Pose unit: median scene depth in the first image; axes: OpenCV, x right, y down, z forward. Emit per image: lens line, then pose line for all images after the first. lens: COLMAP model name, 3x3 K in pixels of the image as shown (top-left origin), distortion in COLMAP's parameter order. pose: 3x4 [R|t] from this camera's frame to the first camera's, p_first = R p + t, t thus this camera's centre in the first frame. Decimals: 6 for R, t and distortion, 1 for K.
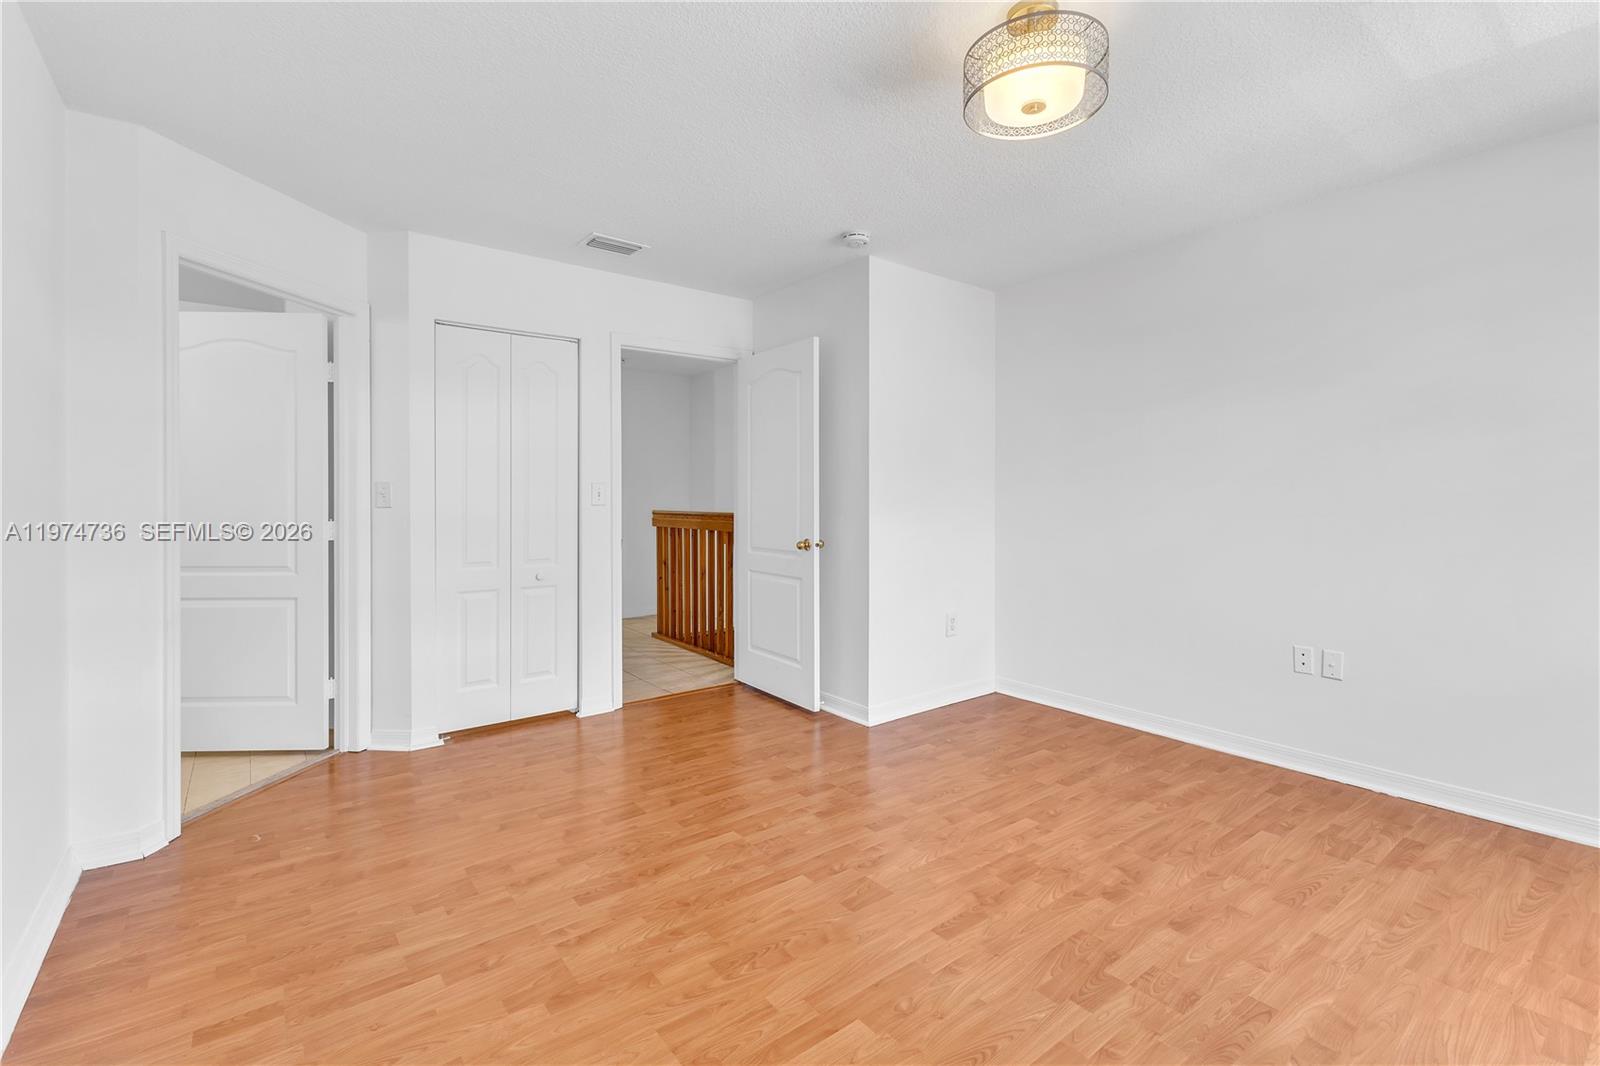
lens RADIAL K [[723.5, 0, 810.2], [0, 723.5, 487.8], [0, 0, 1]] dist [0.002800, 0.000402]
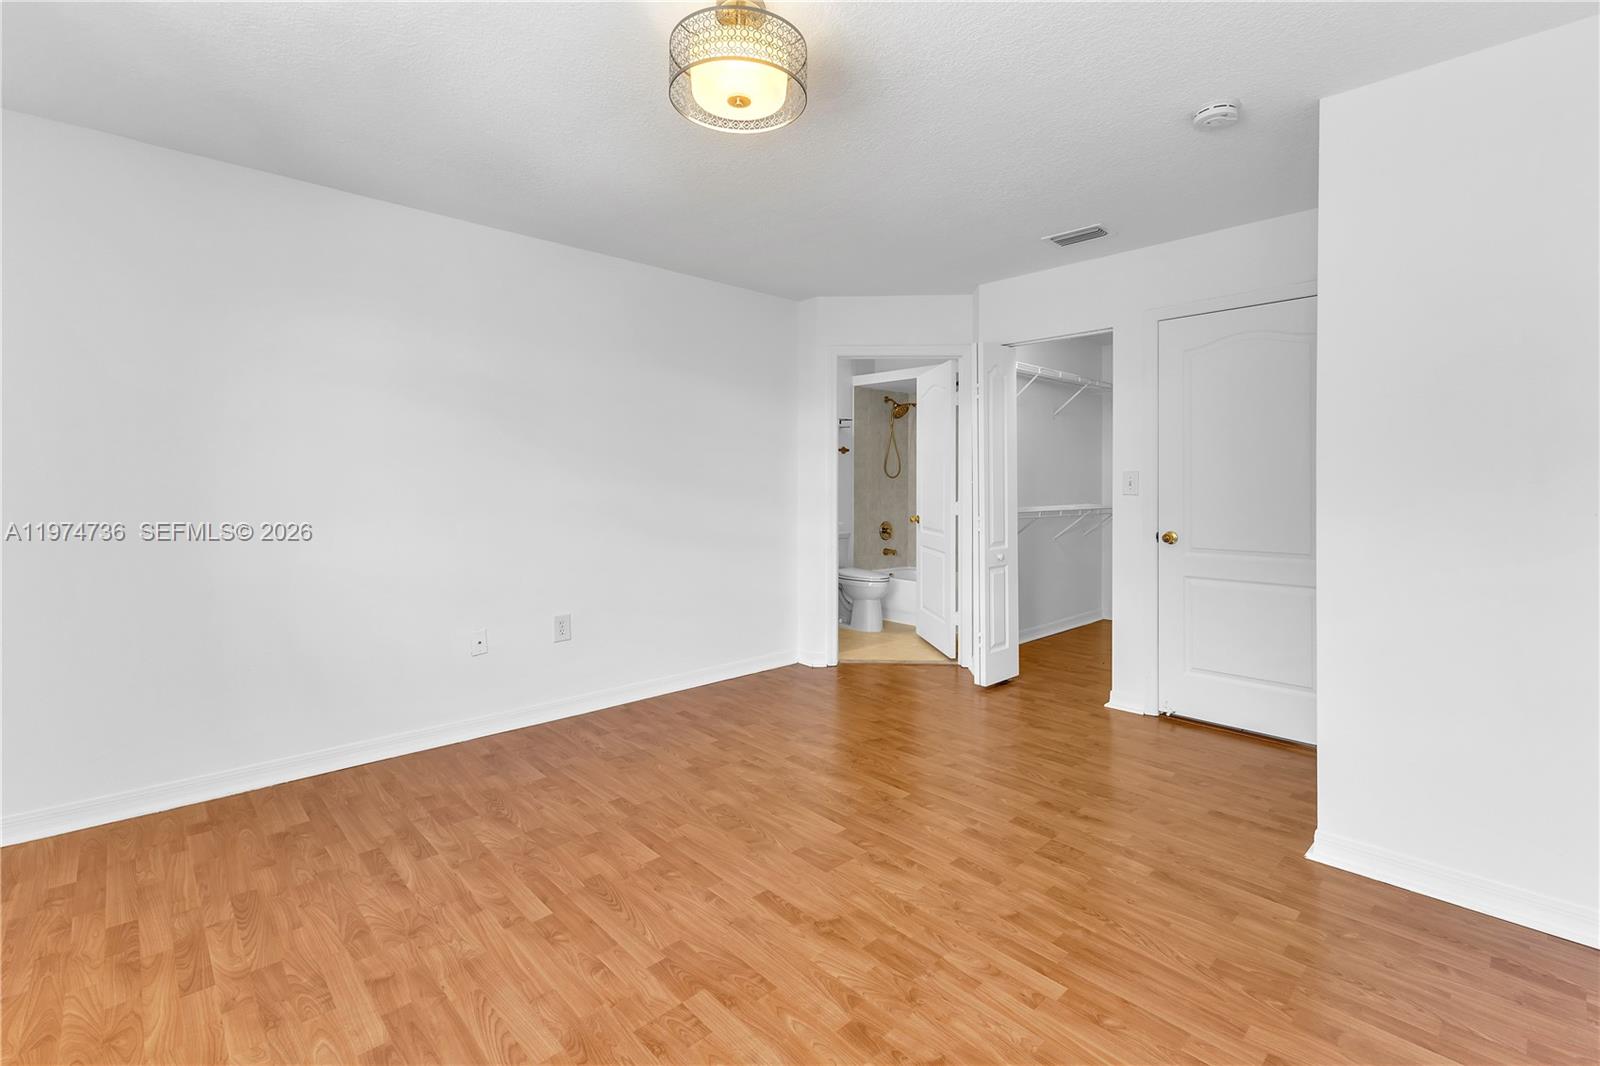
lens RADIAL K [[723.5, 0, 810.2], [0, 723.5, 487.8], [0, 0, 1]] dist [0.002800, 0.000402]
pose [[0.094278, 0.012222, -0.995471, 1.182730], [0.010750, 0.999854, 0.013294, -0.008727], [0.995488, -0.011955, 0.094133, 0.914140]]
